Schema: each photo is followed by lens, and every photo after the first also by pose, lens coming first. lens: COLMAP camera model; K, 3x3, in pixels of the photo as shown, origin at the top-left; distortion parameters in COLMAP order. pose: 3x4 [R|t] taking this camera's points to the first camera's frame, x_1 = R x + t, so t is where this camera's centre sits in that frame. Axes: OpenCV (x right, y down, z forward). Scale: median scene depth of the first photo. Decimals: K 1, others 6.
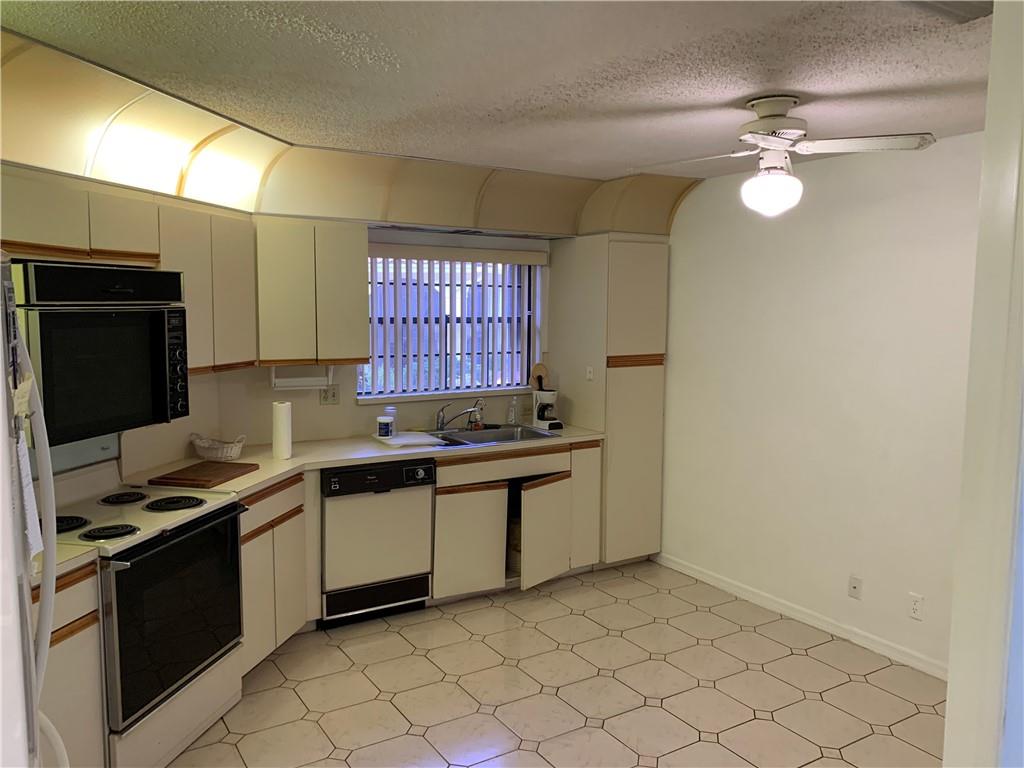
lens RADIAL K [[786.2, 0, 494.0], [0, 786.2, 378.5], [0, 0, 1]] dist [0.023502, -0.009850]
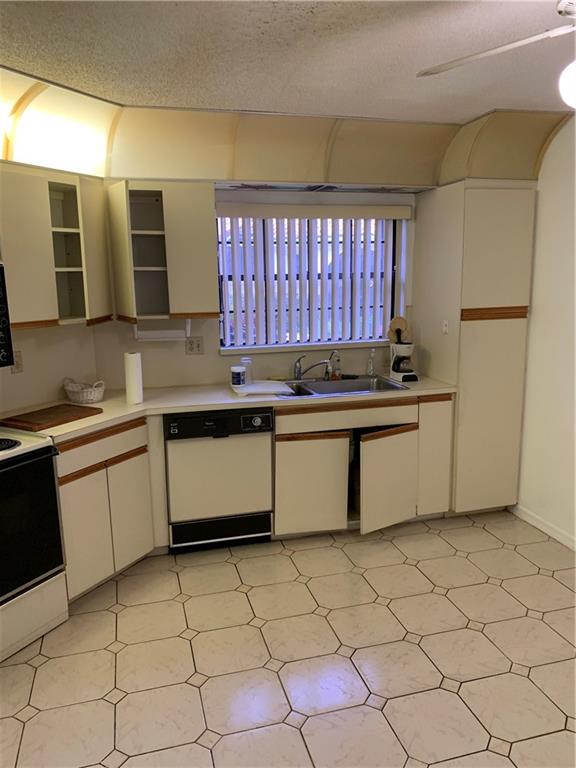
lens RADIAL K [[589.7, 0, 284.0], [0, 589.7, 384.3], [0, 0, 1]] dist [0.023502, -0.009850]
pose [[0.960468, 0.030501, -0.276716, 0.163104], [-0.003819, 0.995330, 0.096453, -0.006407], [0.278366, -0.091583, 0.956099, 0.258124]]
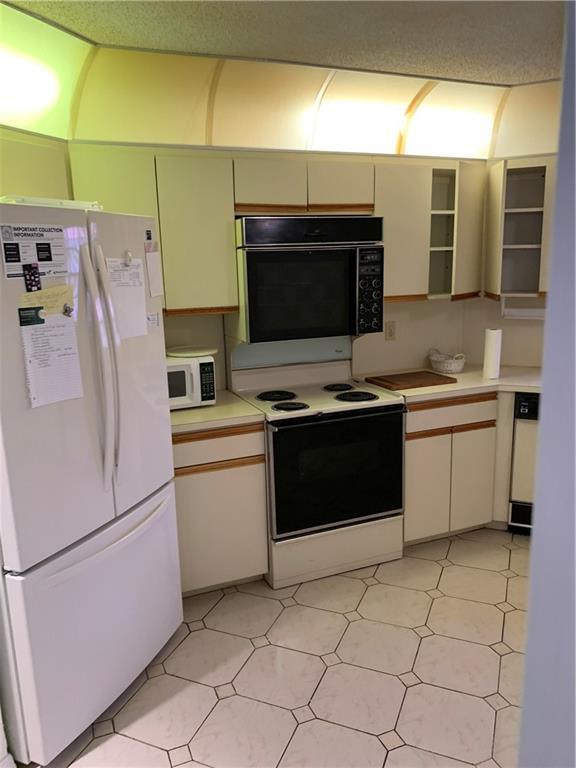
lens RADIAL K [[589.7, 0, 287.4], [0, 589.7, 380.8], [0, 0, 1]] dist [0.023502, -0.009850]
pose [[0.587229, 0.141661, -0.796928, 0.242352], [-0.047925, 0.988923, 0.140476, -0.001651], [0.808001, -0.044299, 0.587514, 0.250391]]
